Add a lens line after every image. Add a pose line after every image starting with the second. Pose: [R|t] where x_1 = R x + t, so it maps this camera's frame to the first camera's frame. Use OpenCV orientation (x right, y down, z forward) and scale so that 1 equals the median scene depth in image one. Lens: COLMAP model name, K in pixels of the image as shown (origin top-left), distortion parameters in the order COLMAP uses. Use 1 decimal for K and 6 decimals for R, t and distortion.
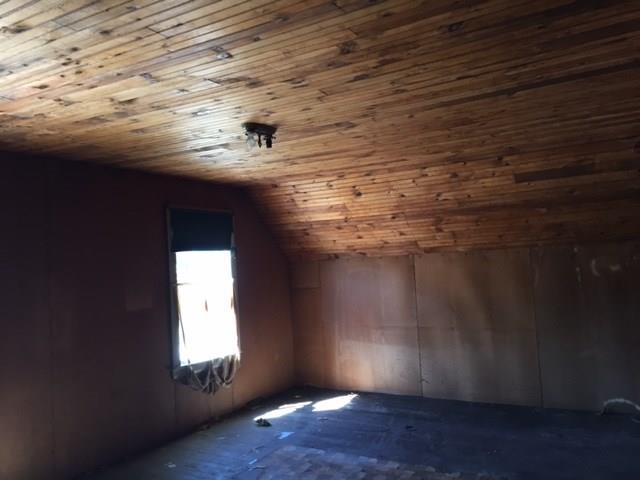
lens RADIAL K [[542.6, 0, 317.5], [0, 542.6, 240.4], [0, 0, 1]] dist [0.056247, -0.055563]
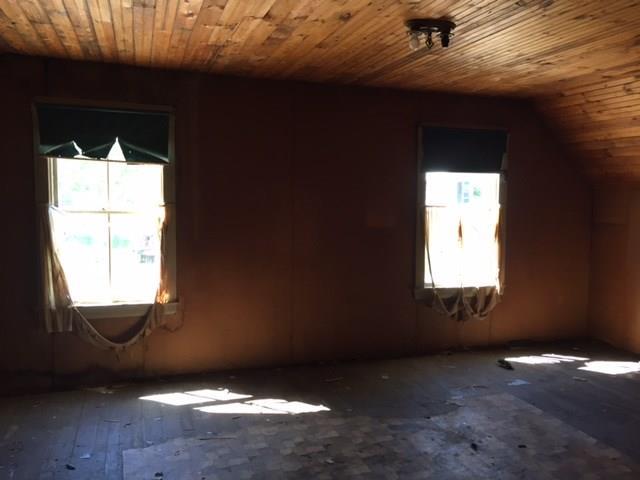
lens RADIAL K [[542.6, 0, 317.3], [0, 542.6, 240.8], [0, 0, 1]] dist [0.056247, -0.055563]
pose [[0.754871, 0.110782, -0.646449, 0.226241], [-0.022031, 0.989359, 0.143821, 0.006793], [0.655503, -0.094324, 0.749279, 0.131615]]
